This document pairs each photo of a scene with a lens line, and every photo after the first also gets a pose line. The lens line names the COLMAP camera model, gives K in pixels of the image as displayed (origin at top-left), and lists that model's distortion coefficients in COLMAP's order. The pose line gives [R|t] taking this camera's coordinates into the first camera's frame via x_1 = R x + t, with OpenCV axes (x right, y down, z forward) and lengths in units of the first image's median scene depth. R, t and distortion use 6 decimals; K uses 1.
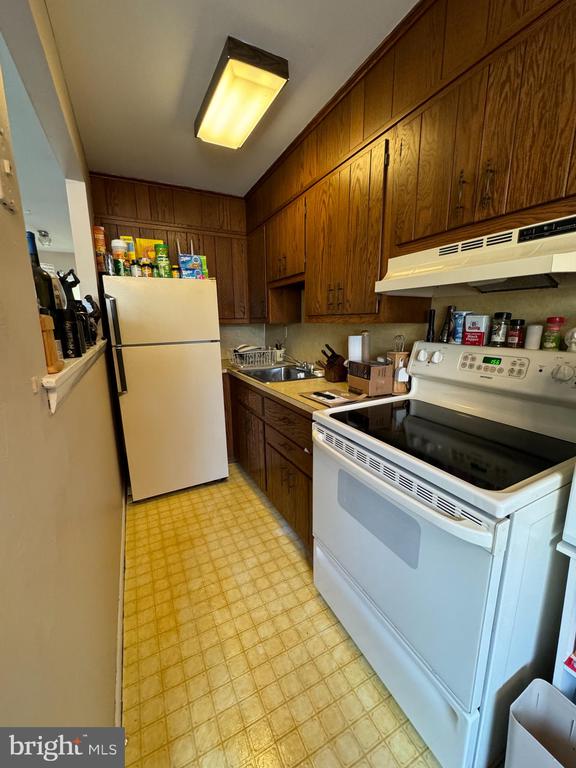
lens RADIAL K [[305.5, 0, 288.7], [0, 305.5, 385.6], [0, 0, 1]] dist [0.000926, -0.000049]
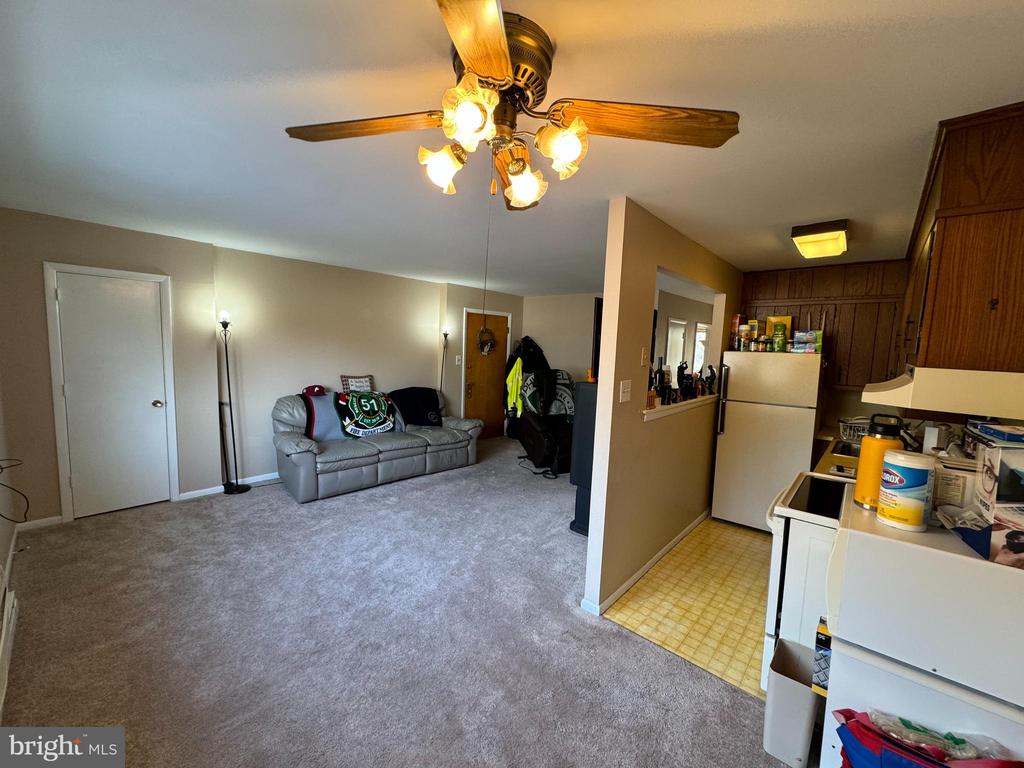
lens RADIAL K [[407.4, 0, 510.0], [0, 407.4, 384.9], [0, 0, 1]] dist [0.000926, -0.000049]
pose [[0.355103, 0.115533, -0.927660, 0.807247], [-0.231072, 0.972389, 0.032651, -0.027414], [0.905819, 0.202762, 0.371995, -0.593416]]
